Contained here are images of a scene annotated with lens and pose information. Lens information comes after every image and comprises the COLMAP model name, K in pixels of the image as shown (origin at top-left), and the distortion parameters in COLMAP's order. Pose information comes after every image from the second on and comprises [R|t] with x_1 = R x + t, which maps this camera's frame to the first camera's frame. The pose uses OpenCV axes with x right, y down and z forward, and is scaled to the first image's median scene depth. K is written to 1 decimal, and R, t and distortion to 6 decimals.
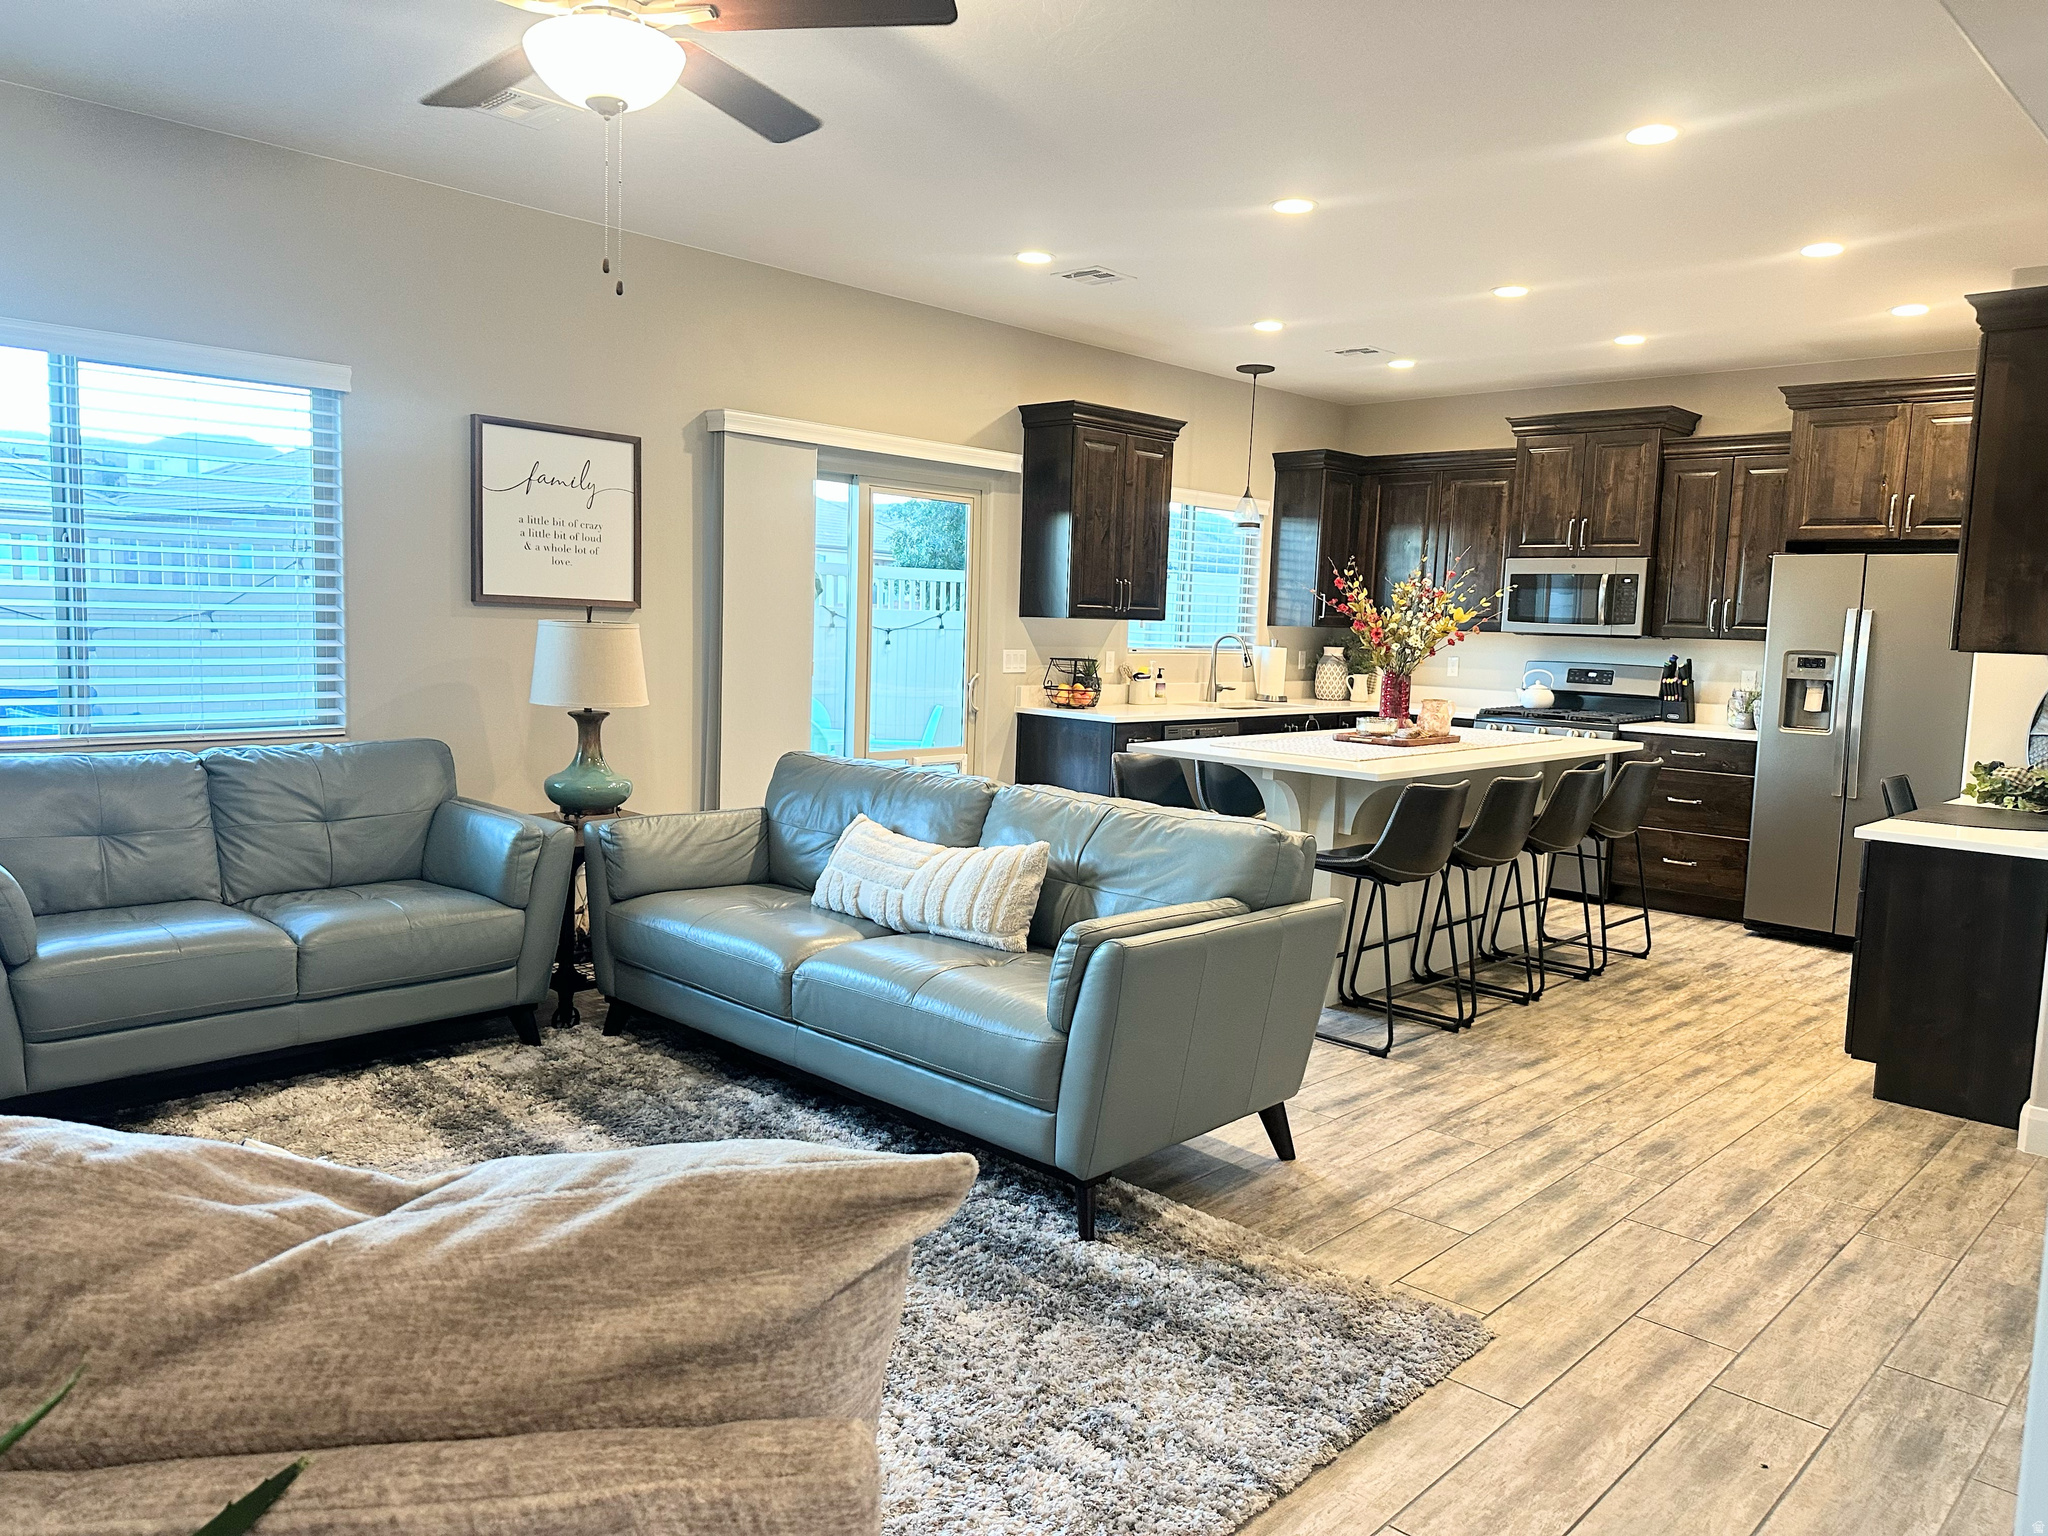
lens RADIAL K [[1433.3, 0, 1027.1], [0, 1433.3, 770.2], [0, 0, 1]] dist [0.087397, -0.123791]
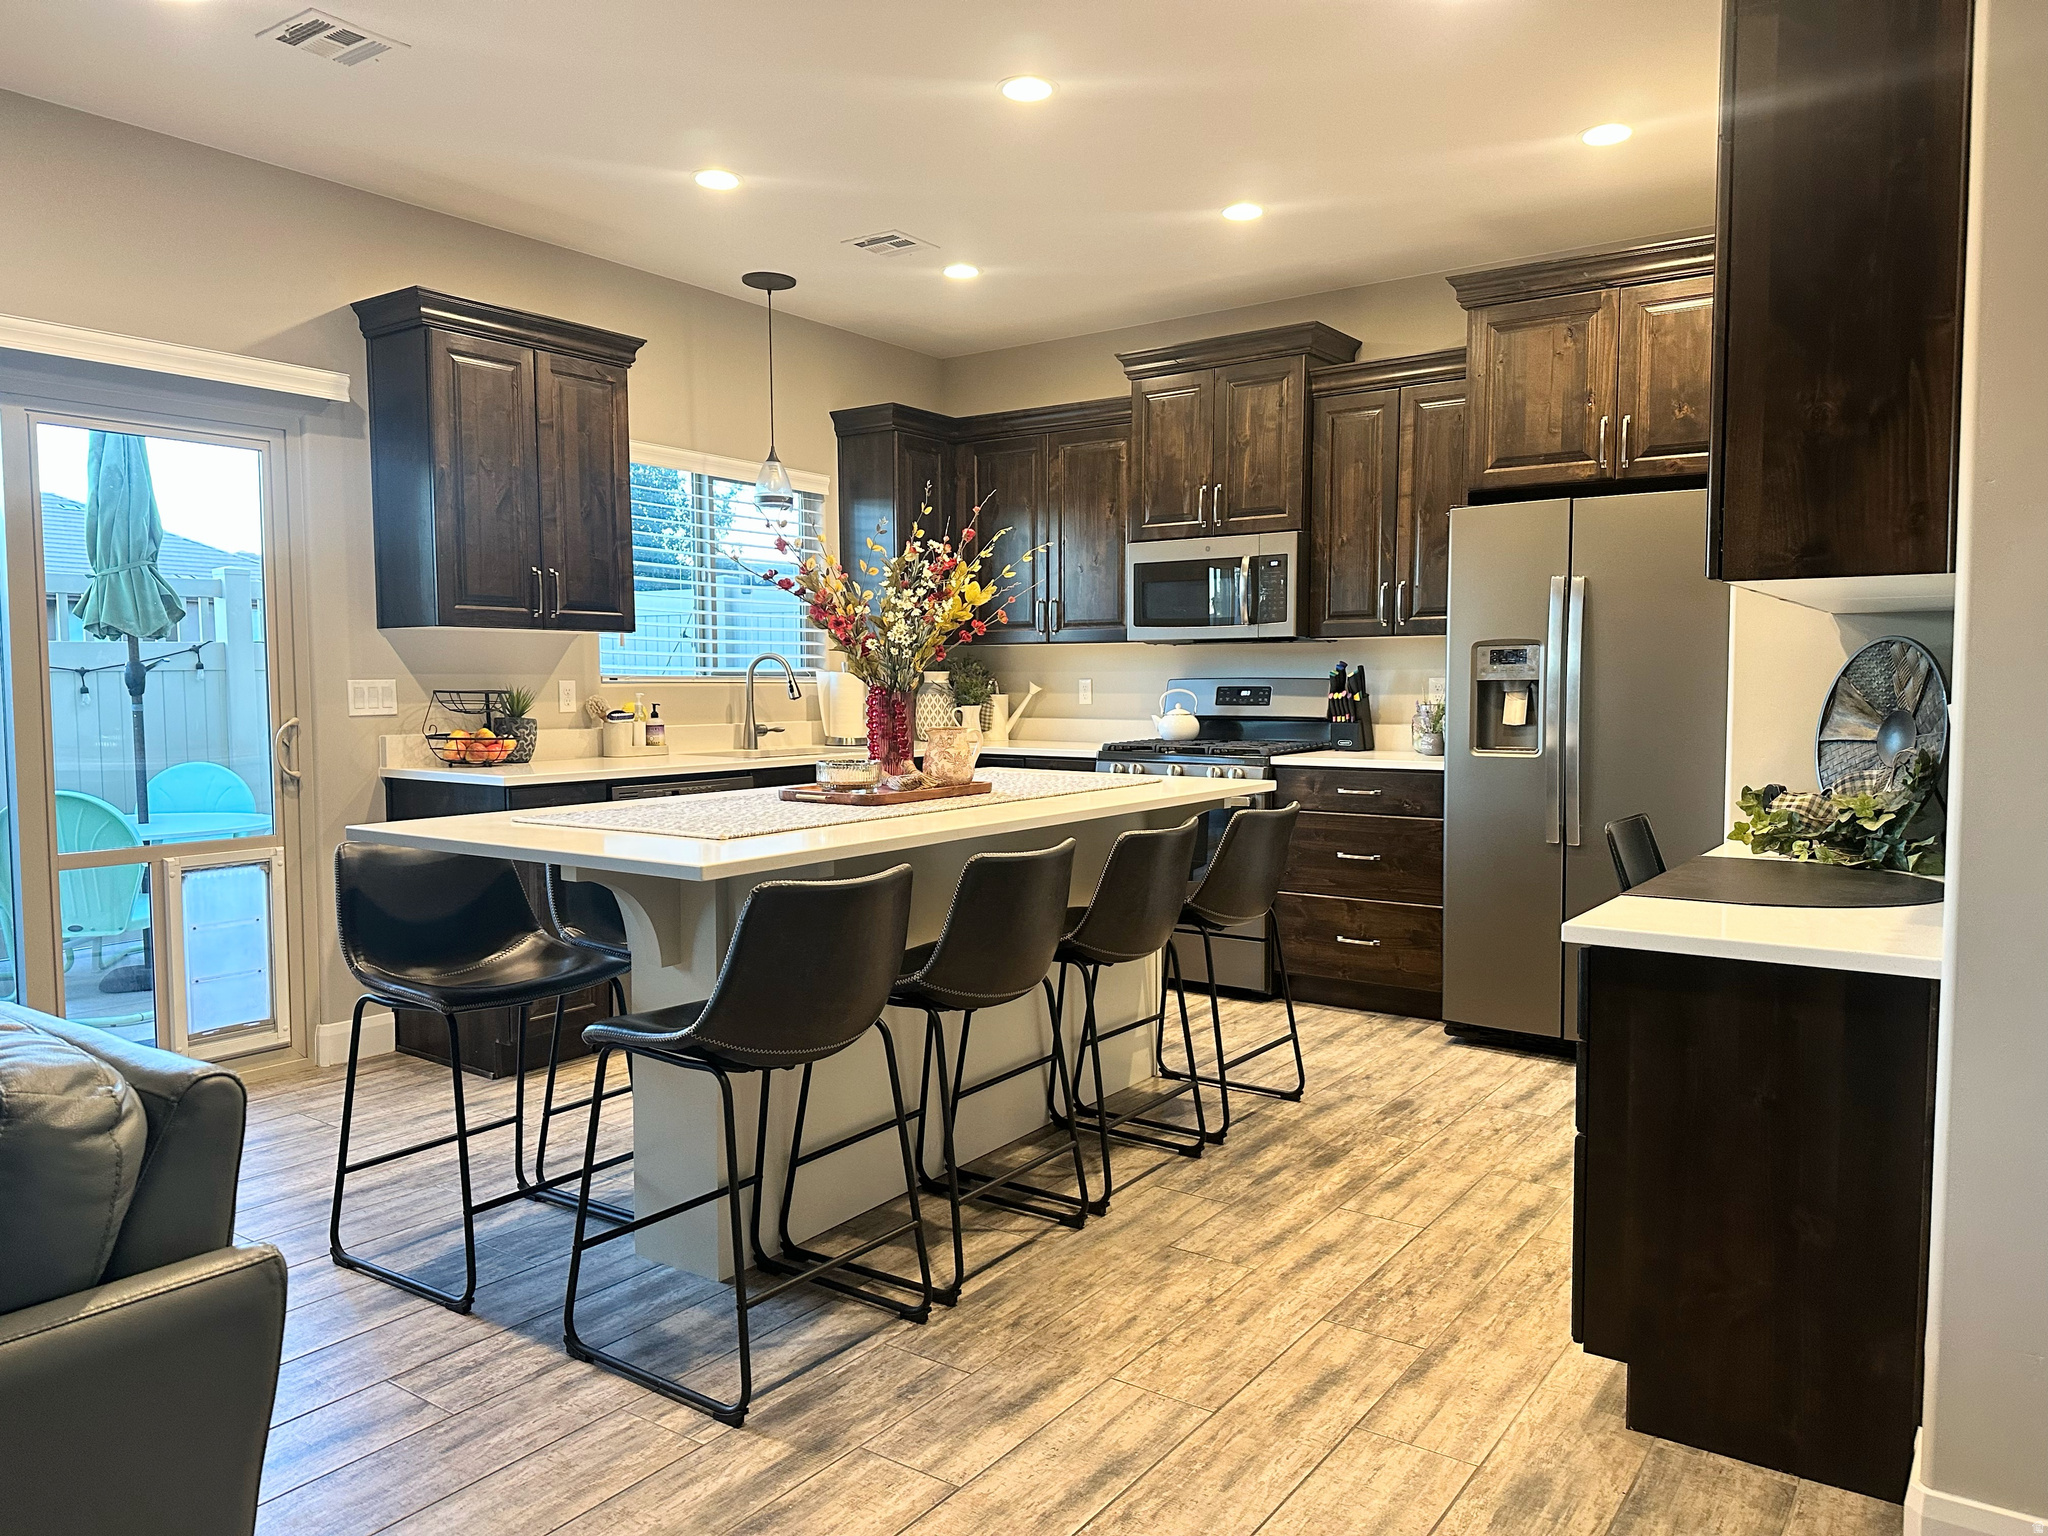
lens RADIAL K [[1398.1, 0, 1024.0], [0, 1398.1, 768.0], [0, 0, 1]] dist [0.160845, -0.254104]
pose [[0.990102, -0.044140, 0.133225, 0.217694], [0.049545, 0.998066, -0.037531, -0.005734], [-0.131311, 0.043760, 0.990375, 0.357649]]
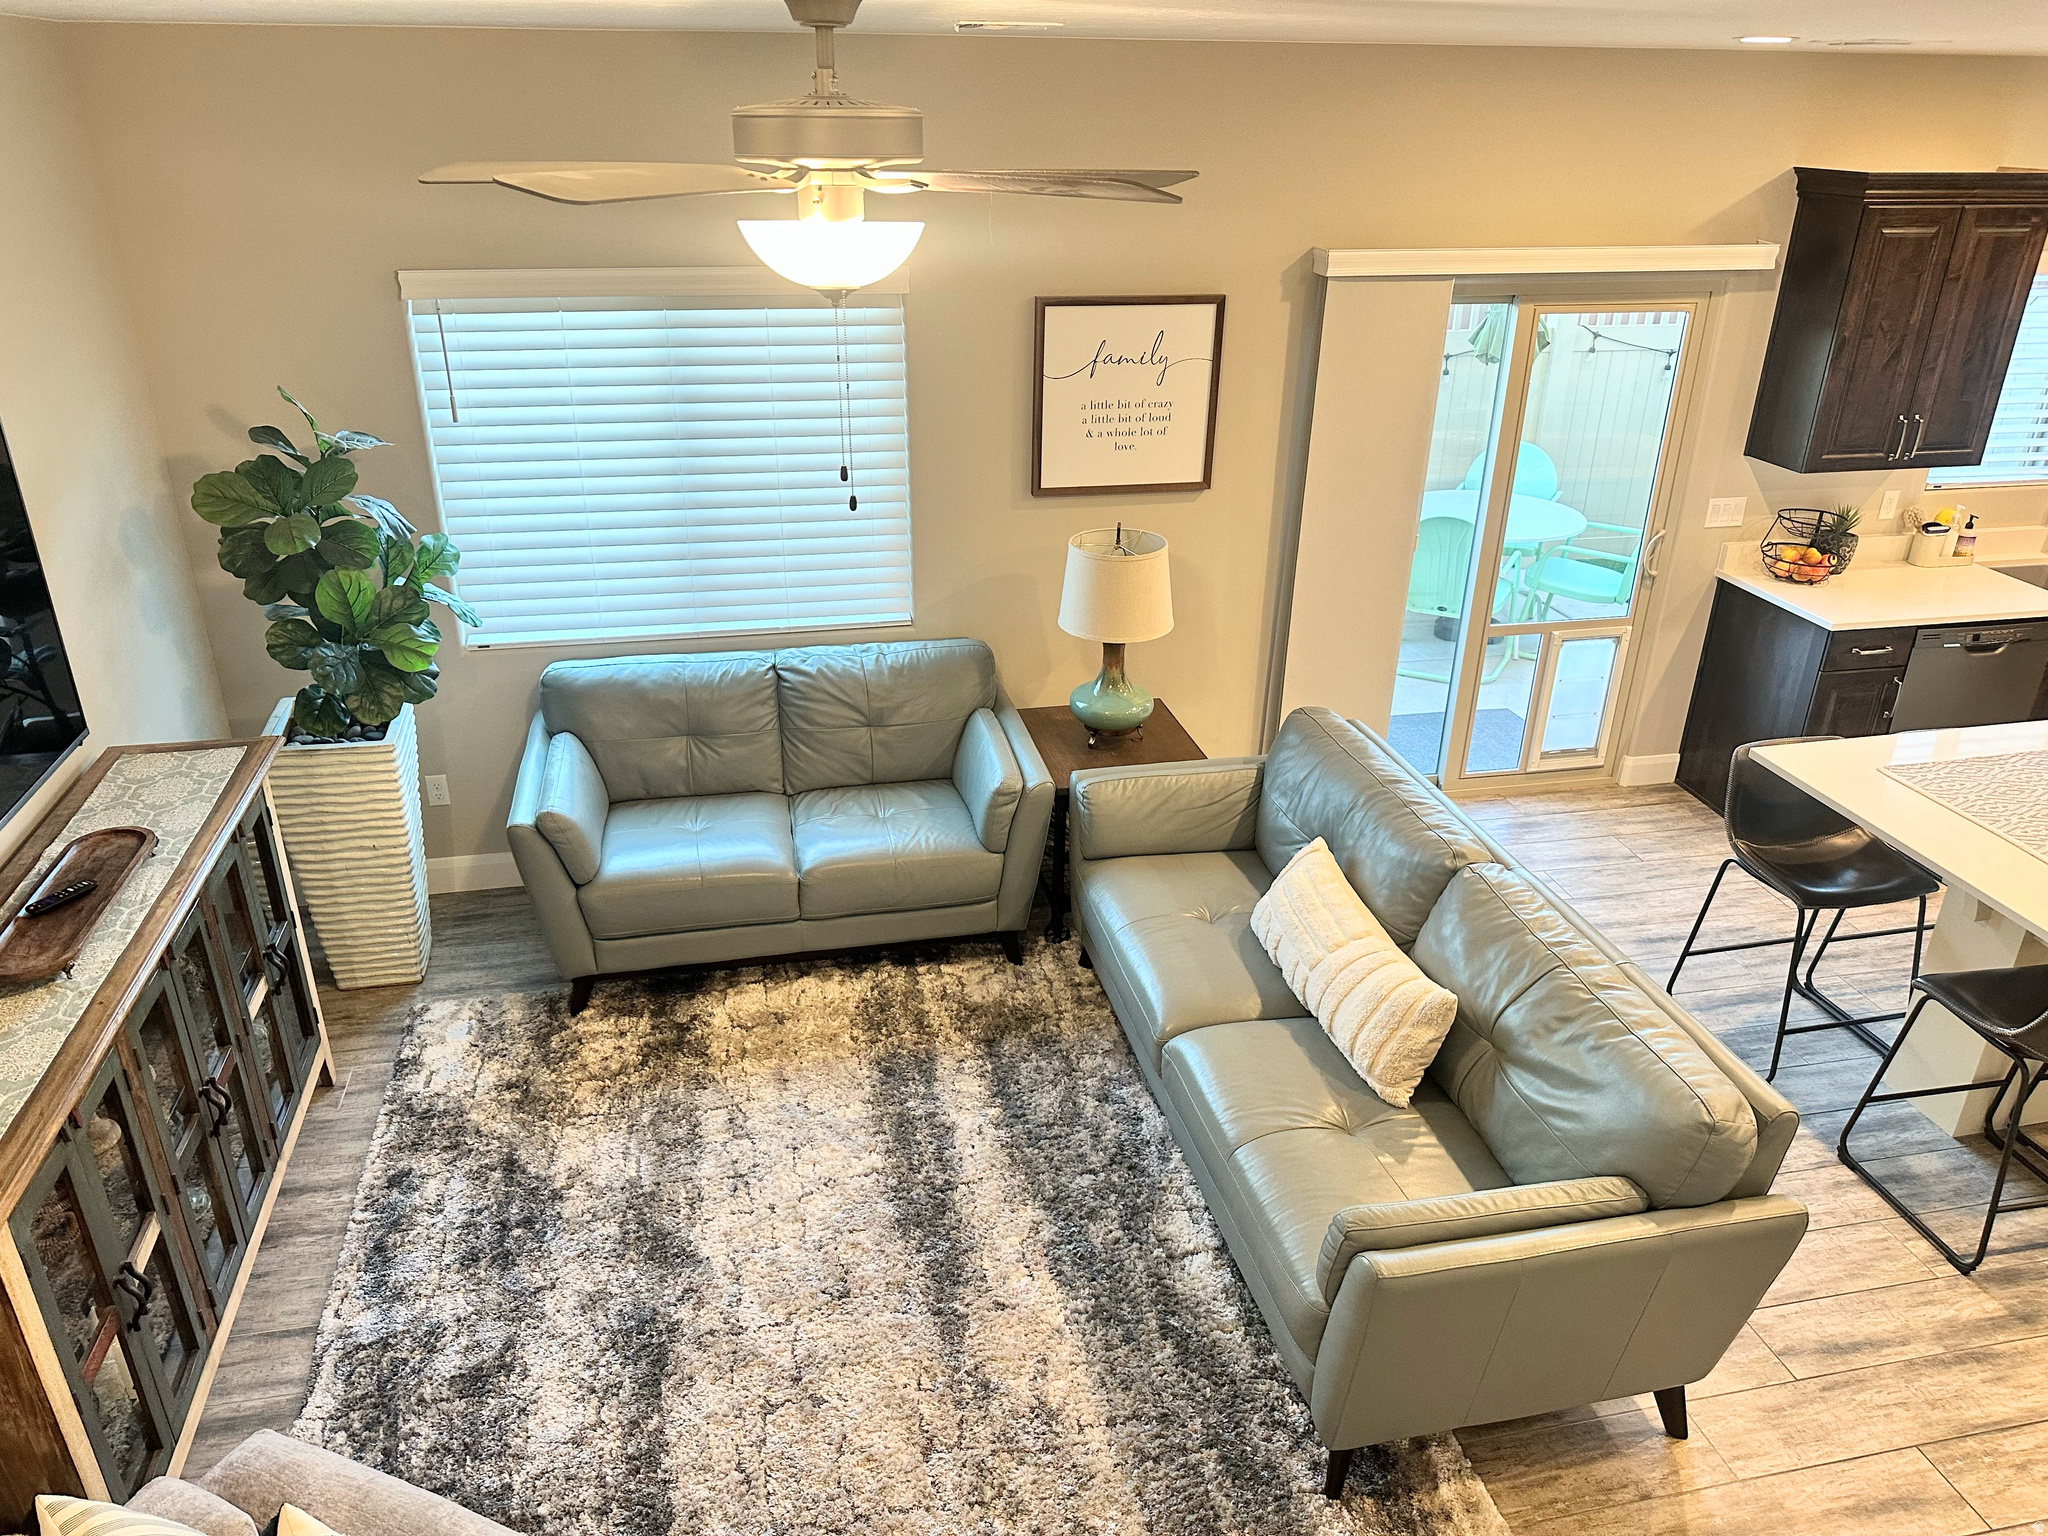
lens RADIAL K [[1433.3, 0, 1027.1], [0, 1433.3, 770.2], [0, 0, 1]] dist [0.087397, -0.123791]
pose [[0.823216, 0.218964, -0.523803, 0.137233], [-0.040632, 0.942988, 0.330337, -0.211067], [0.566272, -0.250656, 0.785180, 0.143836]]
